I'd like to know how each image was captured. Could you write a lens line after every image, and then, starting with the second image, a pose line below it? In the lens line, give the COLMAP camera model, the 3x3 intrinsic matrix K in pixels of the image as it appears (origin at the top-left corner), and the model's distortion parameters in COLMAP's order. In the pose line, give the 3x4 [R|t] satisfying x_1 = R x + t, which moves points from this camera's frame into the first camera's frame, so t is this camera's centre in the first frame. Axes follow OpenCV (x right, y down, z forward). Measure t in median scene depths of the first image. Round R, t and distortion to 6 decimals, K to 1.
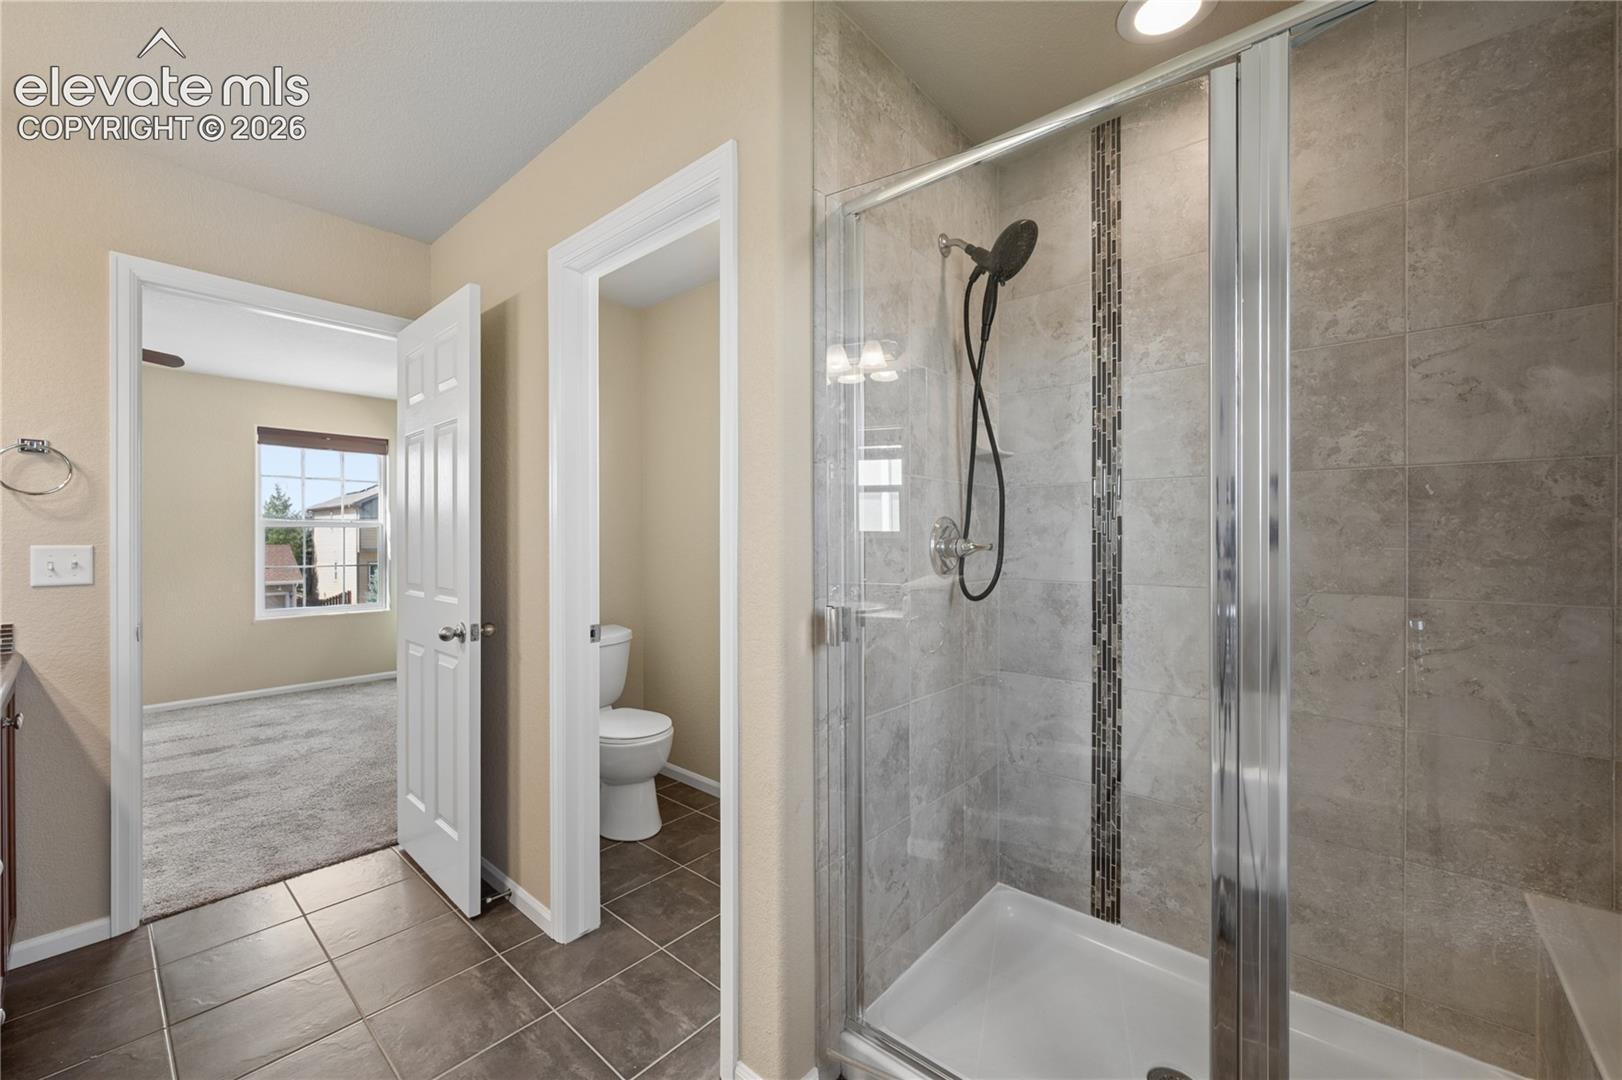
lens RADIAL K [[637.2, 0, 811.0], [0, 637.2, 540.0], [0, 0, 1]] dist [-0.001078, -0.000181]
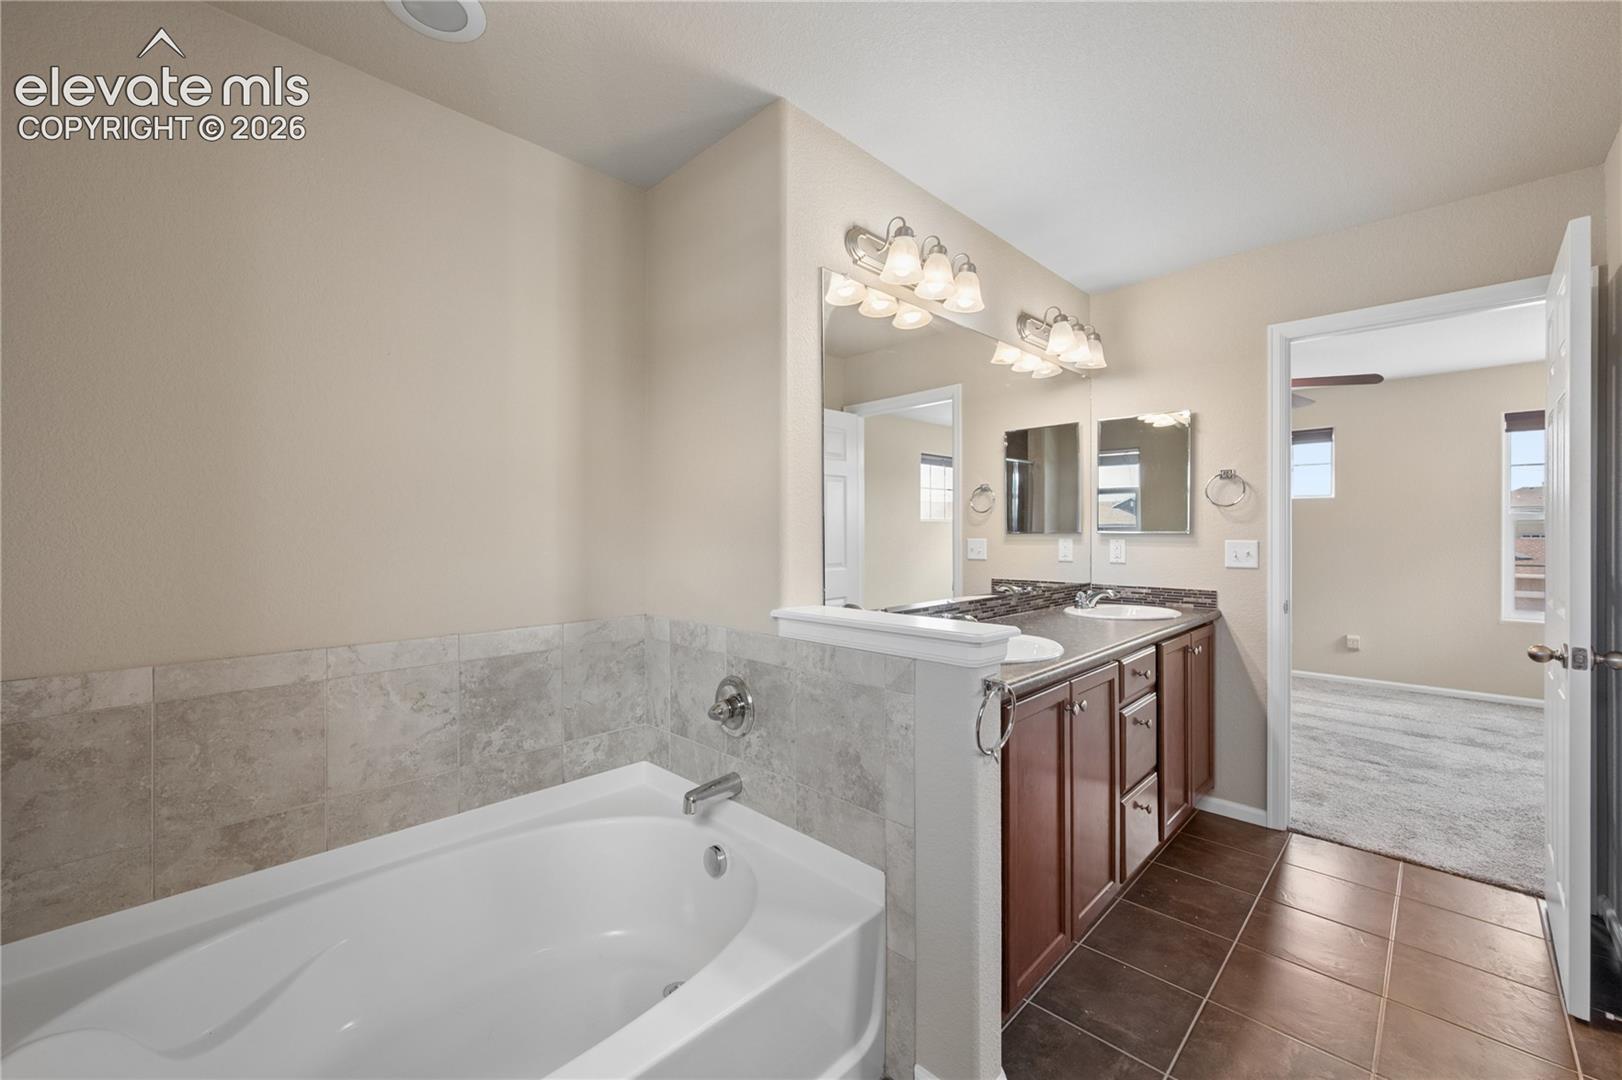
lens RADIAL K [[642.6, 0, 808.6], [0, 642.6, 532.2], [0, 0, 1]] dist [-0.001633, -0.000171]
pose [[-0.064990, 0.003097, -0.997881, 0.261737], [-0.001787, 0.999993, 0.003220, -0.009723], [0.997884, 0.001992, -0.064984, 0.079789]]
